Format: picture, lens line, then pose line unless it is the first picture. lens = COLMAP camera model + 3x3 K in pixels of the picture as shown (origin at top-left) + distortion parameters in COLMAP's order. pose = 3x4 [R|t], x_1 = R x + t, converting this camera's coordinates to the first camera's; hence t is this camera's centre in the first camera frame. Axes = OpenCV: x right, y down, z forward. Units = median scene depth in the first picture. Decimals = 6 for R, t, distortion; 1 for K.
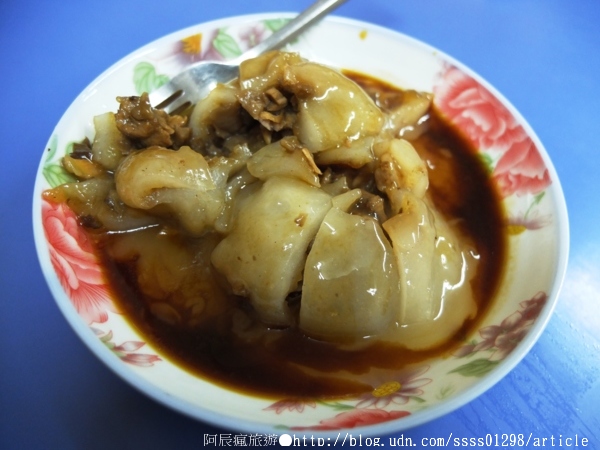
lens RADIAL K [[477.2, 0, 300.0], [0, 477.2, 225.0], [0, 0, 1]] dist [-0.007032, 0.001054]
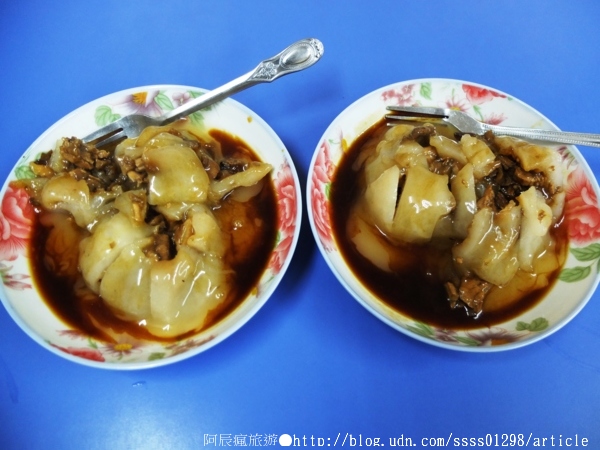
lens RADIAL K [[477.2, 0, 300.0], [0, 477.2, 225.0], [0, 0, 1]] dist [-0.007032, 0.001054]
pose [[0.904974, 0.338592, -0.257639, 0.949878], [-0.287197, 0.932911, 0.217244, -0.592829], [0.313912, -0.122607, 0.941503, -0.397901]]
